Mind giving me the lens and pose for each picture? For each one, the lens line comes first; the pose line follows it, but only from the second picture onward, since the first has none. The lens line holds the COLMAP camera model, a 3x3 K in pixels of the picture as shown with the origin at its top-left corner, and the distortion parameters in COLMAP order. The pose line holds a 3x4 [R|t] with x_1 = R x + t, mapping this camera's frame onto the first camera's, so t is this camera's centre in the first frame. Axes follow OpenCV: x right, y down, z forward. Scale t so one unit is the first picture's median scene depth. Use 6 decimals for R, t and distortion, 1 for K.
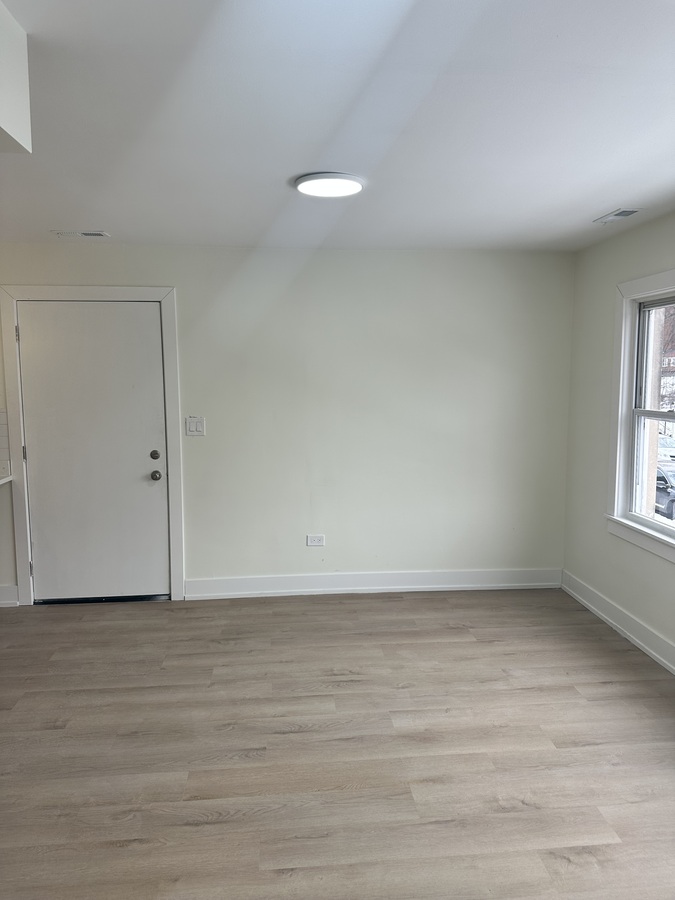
lens RADIAL K [[633.4, 0, 332.5], [0, 633.4, 445.6], [0, 0, 1]] dist [0.056415, -0.054679]
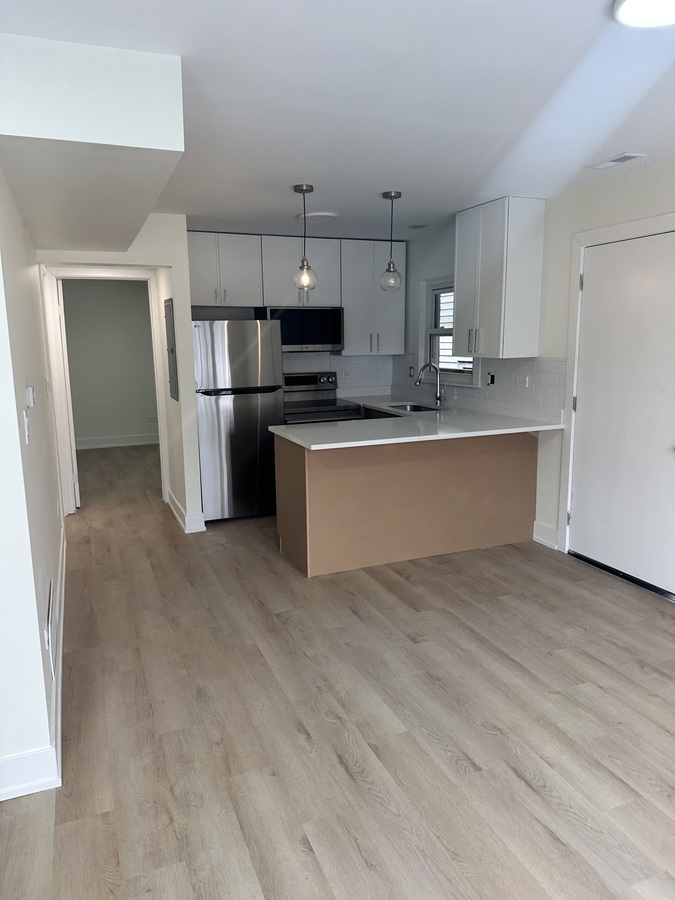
lens RADIAL K [[633.4, 0, 348.2], [0, 633.4, 441.9], [0, 0, 1]] dist [0.056415, -0.054679]
pose [[0.305297, 0.158742, -0.938933, 0.501755], [-0.098392, 0.985989, 0.134705, -0.041544], [0.947160, 0.051259, 0.316638, 0.489475]]
